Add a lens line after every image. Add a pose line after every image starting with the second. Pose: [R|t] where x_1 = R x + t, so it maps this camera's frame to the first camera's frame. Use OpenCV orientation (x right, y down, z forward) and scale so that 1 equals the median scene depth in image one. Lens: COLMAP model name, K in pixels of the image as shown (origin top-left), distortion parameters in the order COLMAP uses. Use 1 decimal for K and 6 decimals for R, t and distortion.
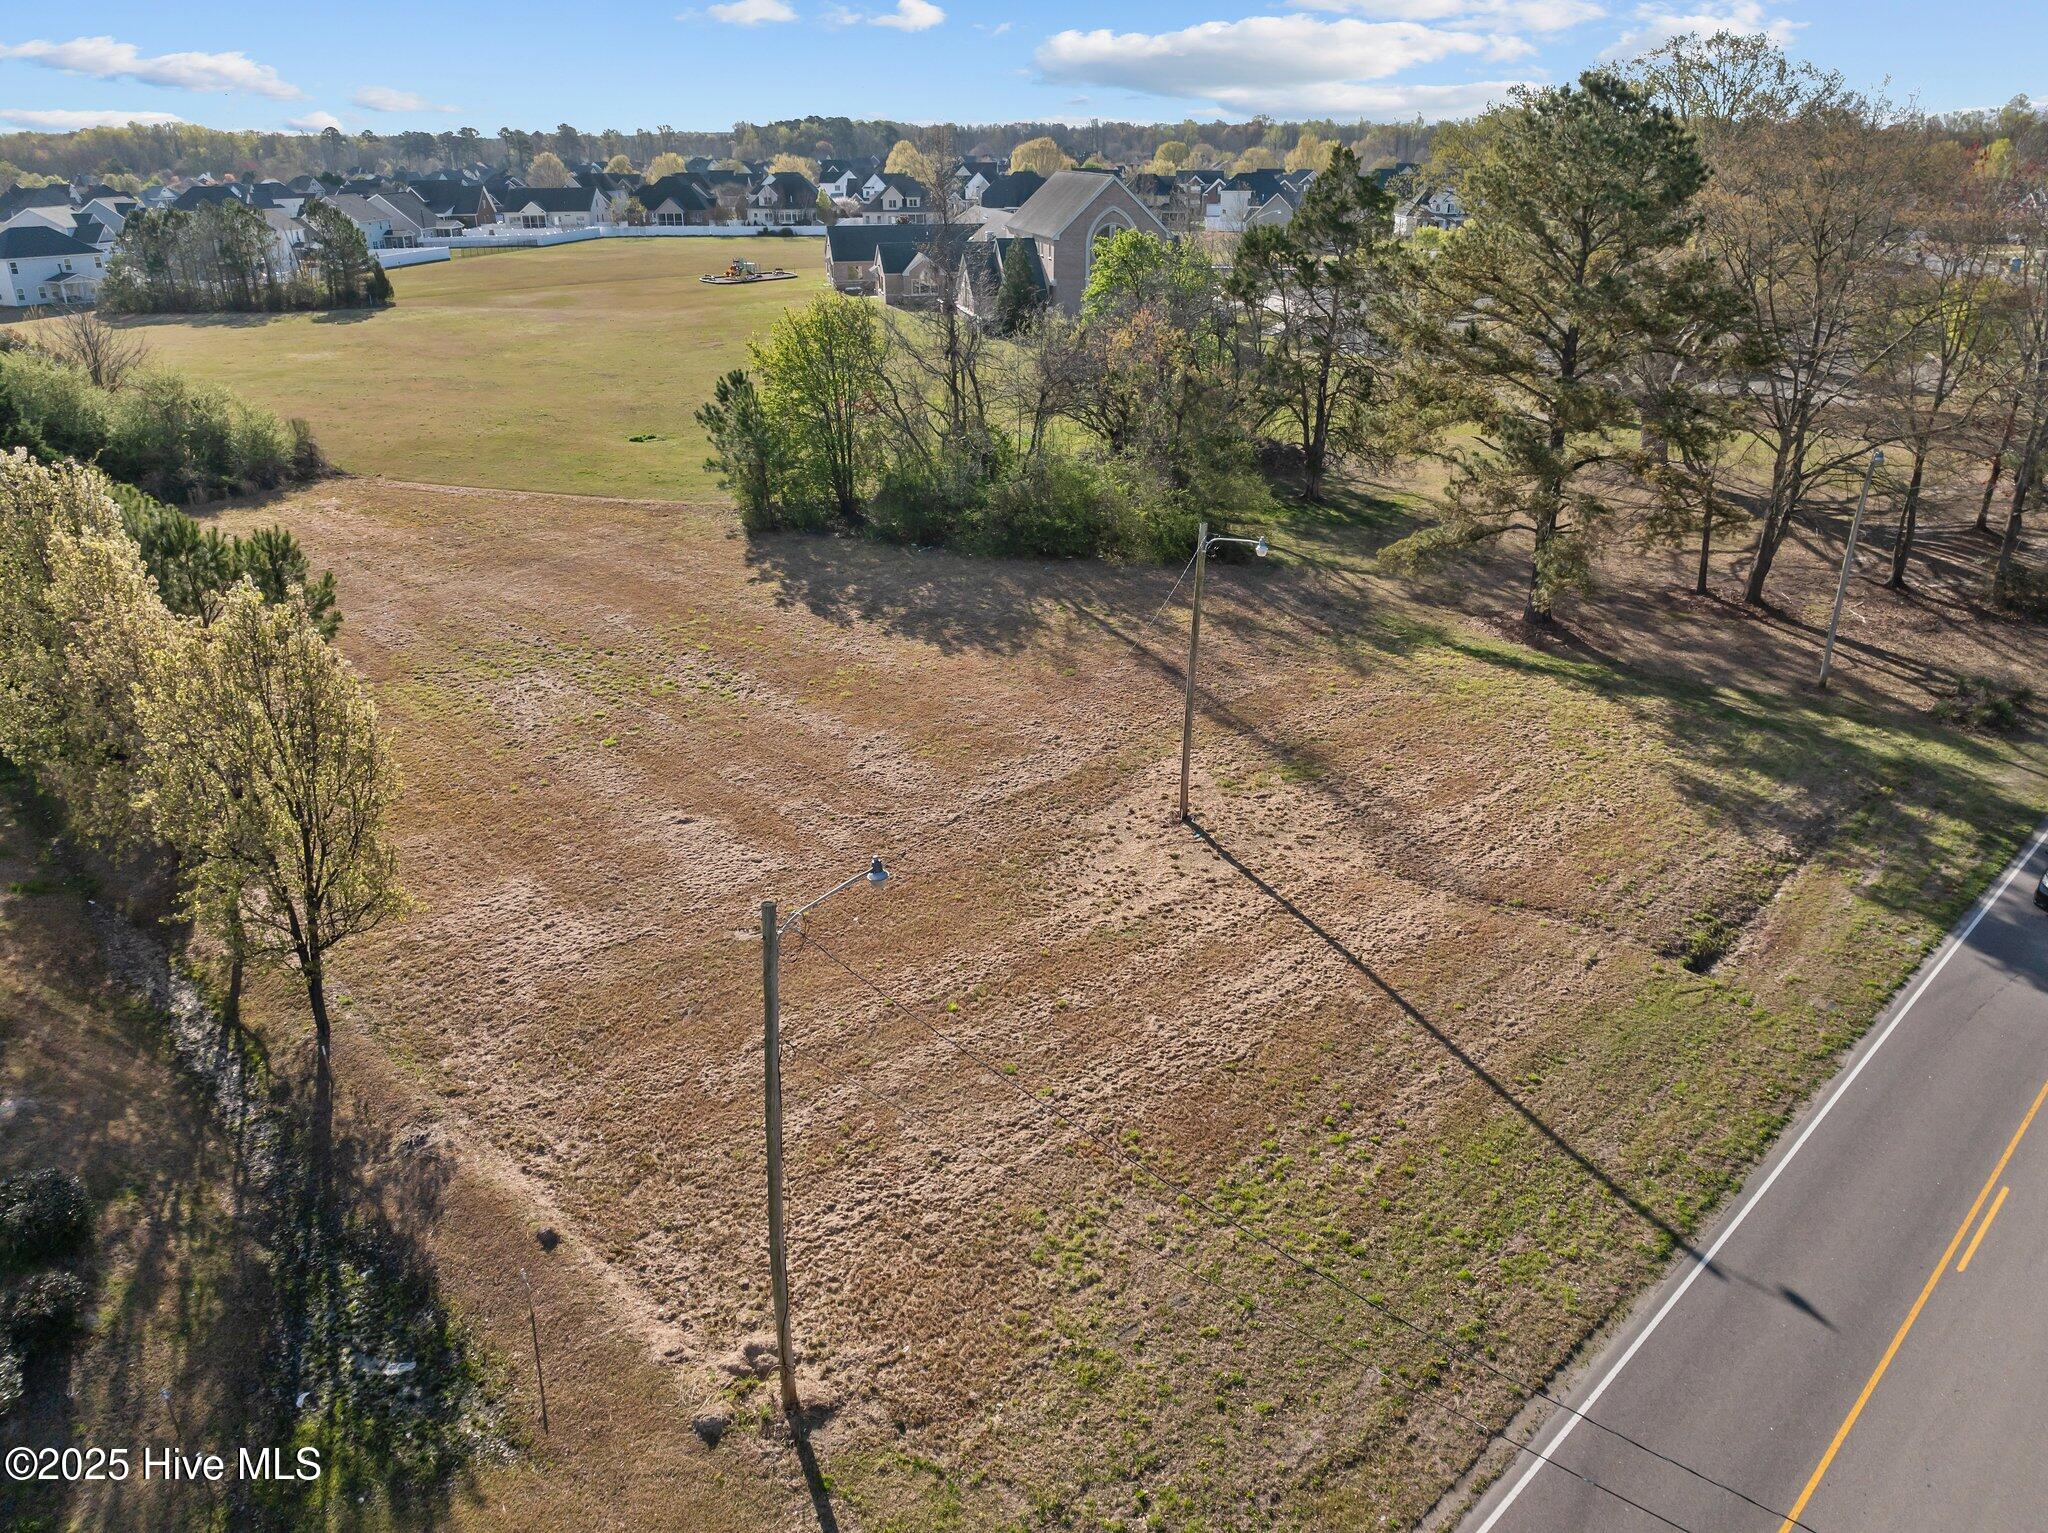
lens RADIAL K [[1433.4, 0, 1027.9], [0, 1433.4, 764.3], [0, 0, 1]] dist [-0.046166, 0.012345]
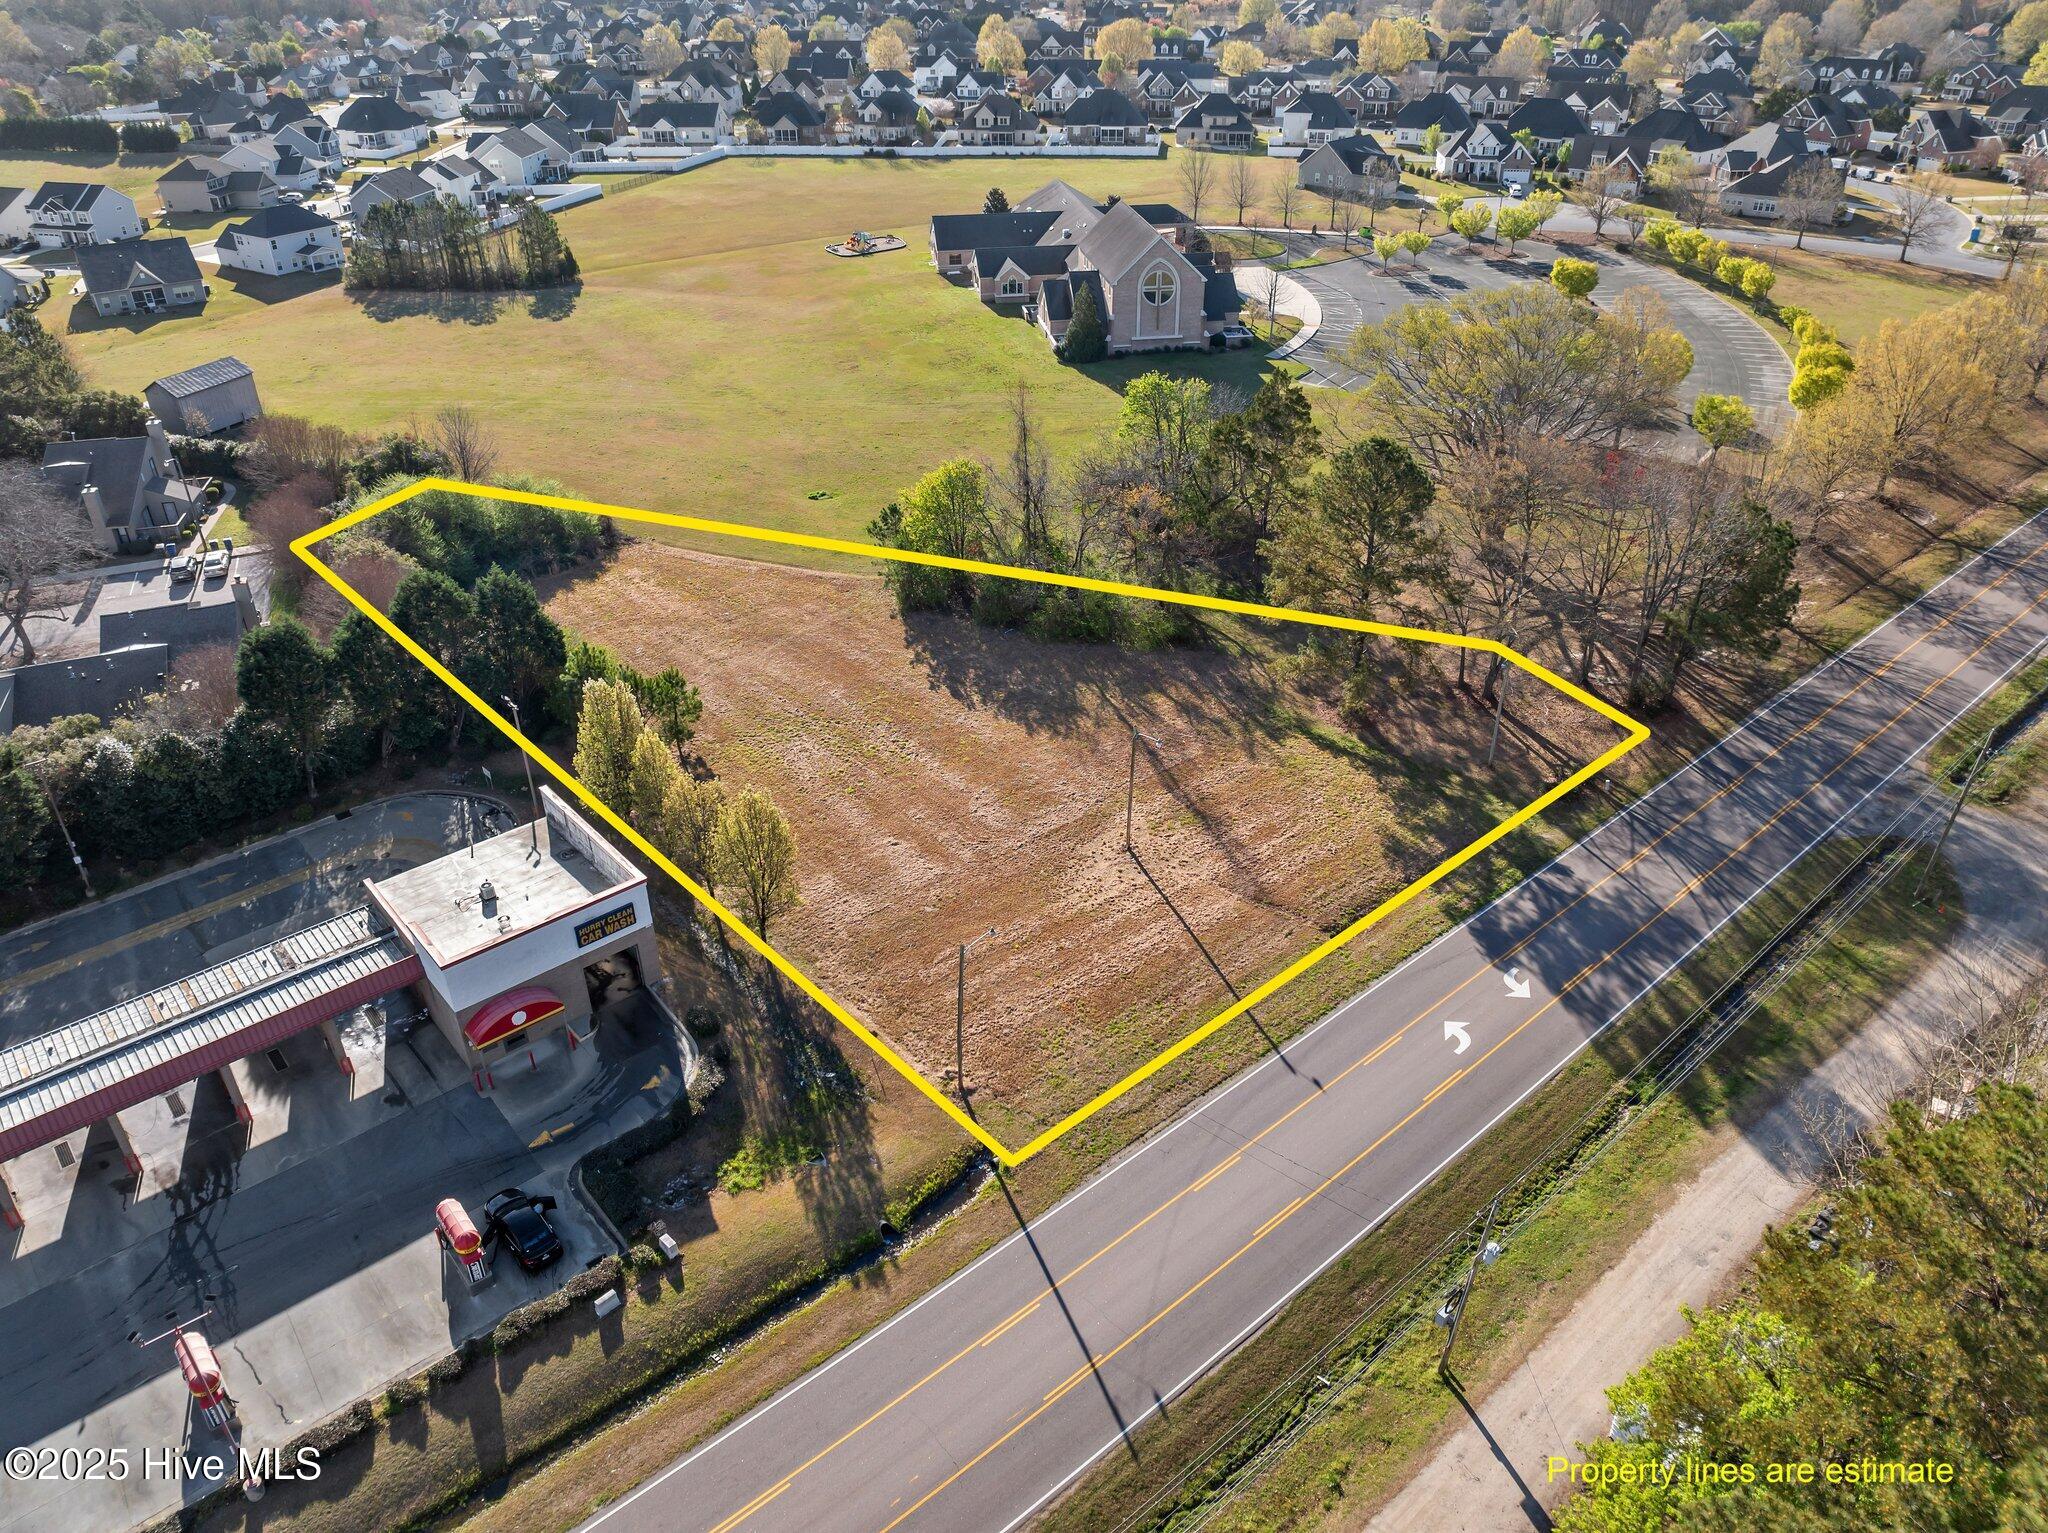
lens RADIAL K [[1454.7, 0, 1017.9], [0, 1454.7, 760.5], [0, 0, 1]] dist [-0.042408, 0.008367]
pose [[0.997833, 0.026767, -0.060099, 0.062120], [-0.018111, 0.989956, 0.140208, -0.337834], [0.063249, -0.138816, 0.988296, -0.969698]]
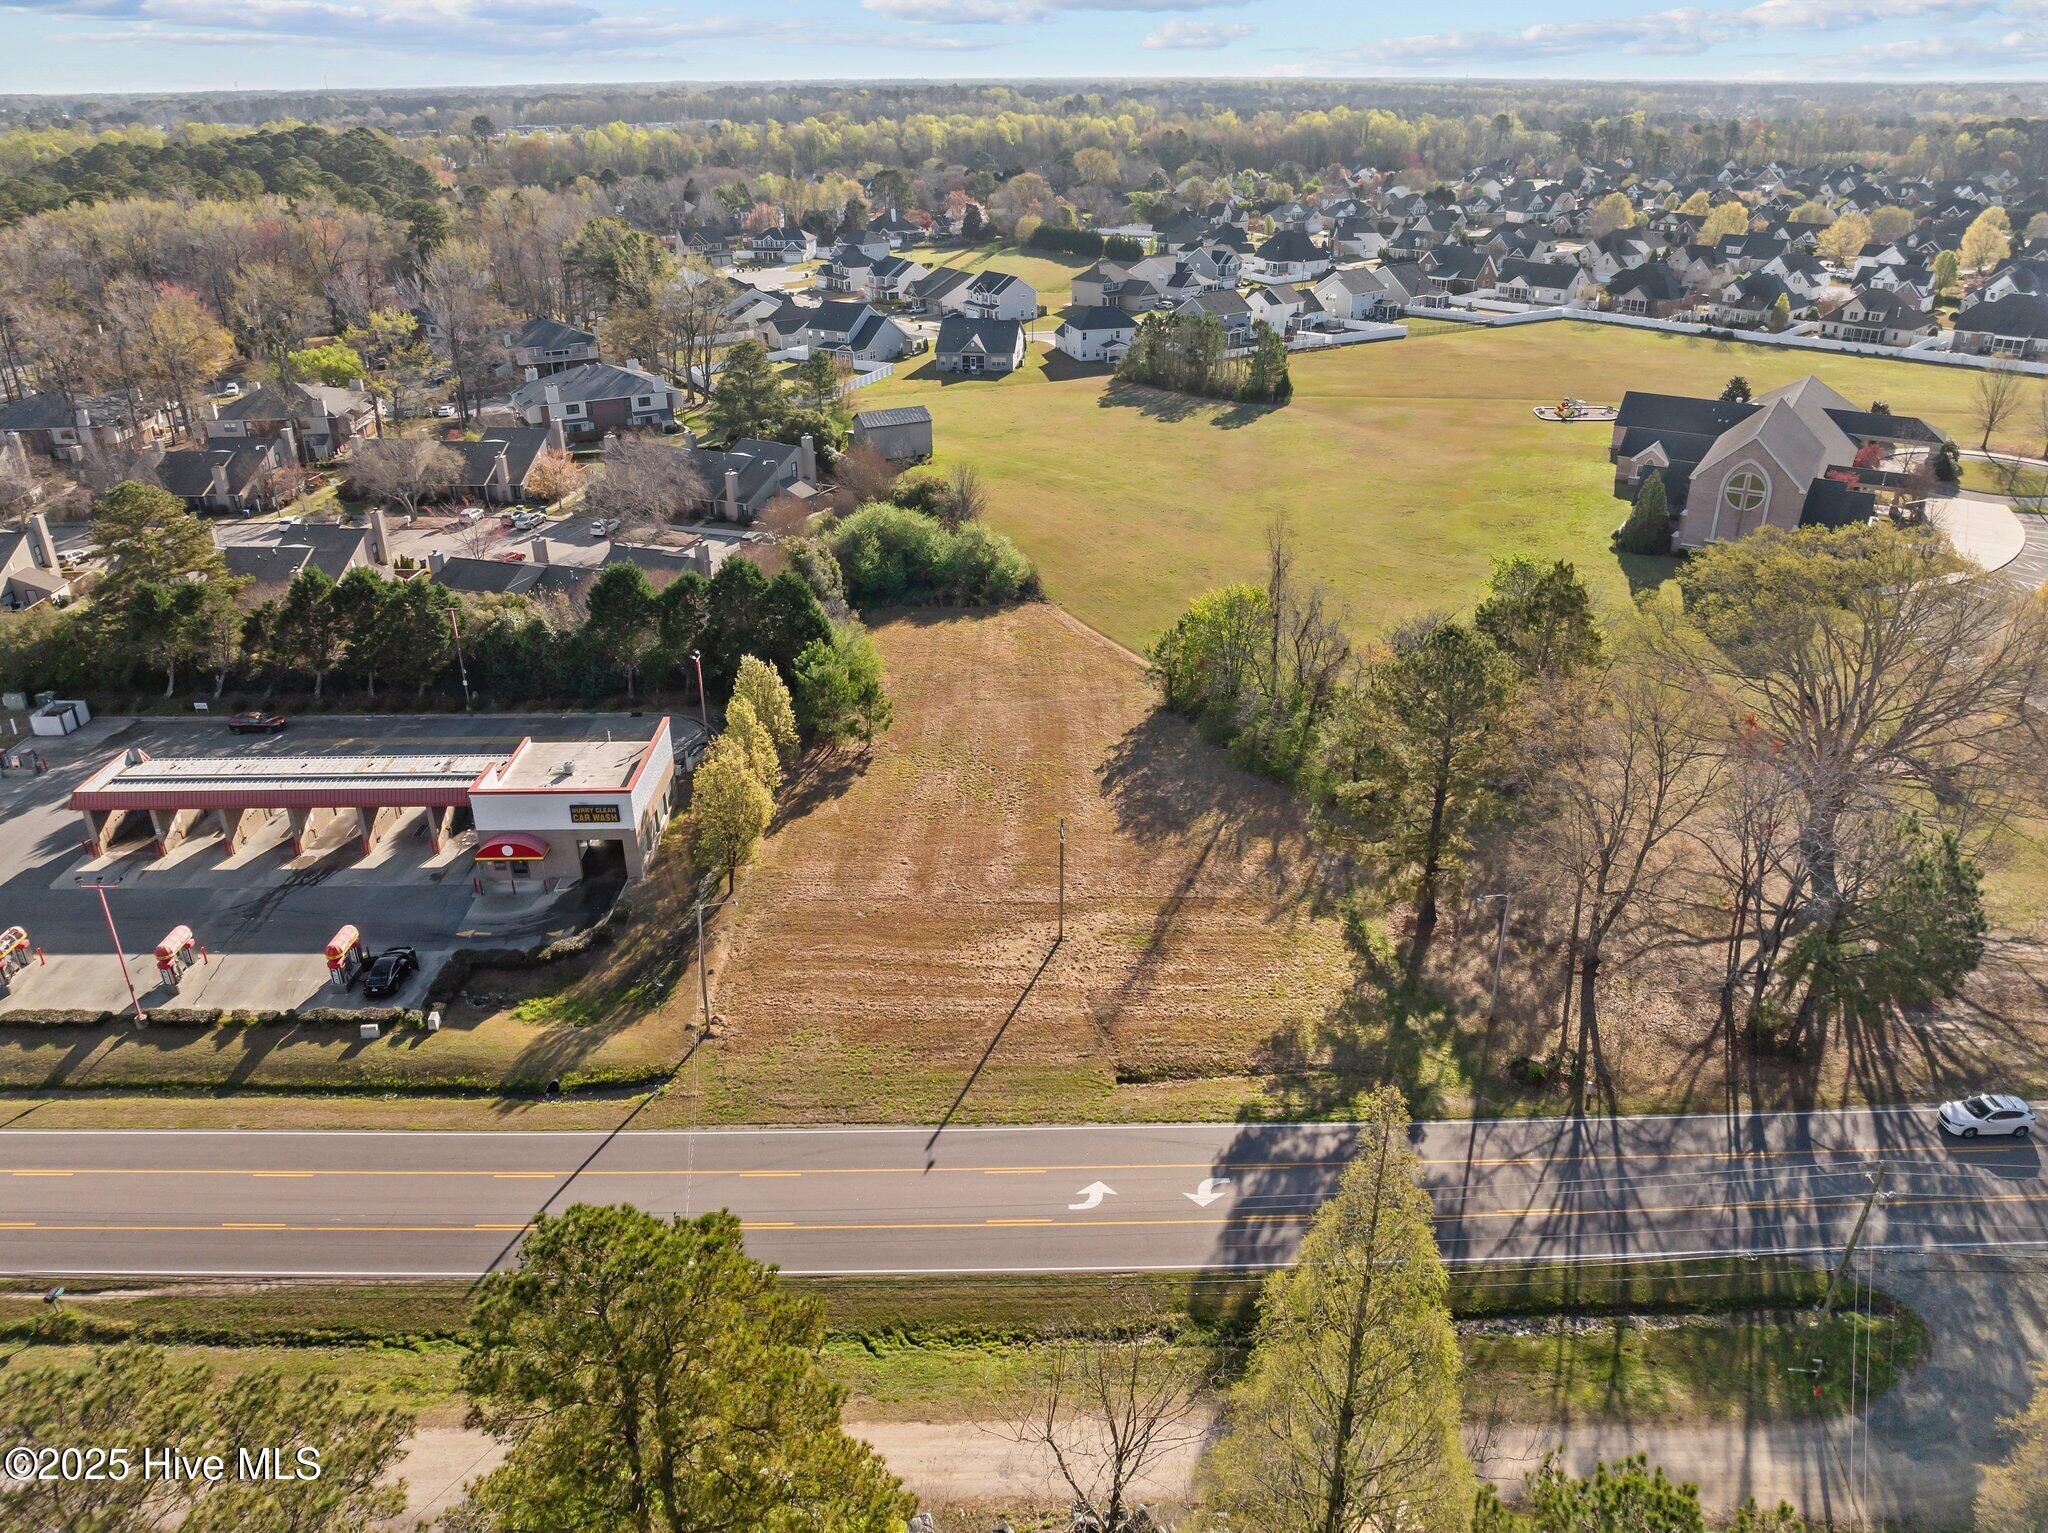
lens RADIAL K [[1454.7, 0, 1024.7], [0, 1454.7, 777.9], [0, 0, 1]] dist [-0.042408, 0.008367]
pose [[0.715105, 0.302231, -0.630303, 1.211352], [-0.269305, 0.951212, 0.150570, -0.448326], [0.645058, 0.062071, 0.761608, -0.640448]]
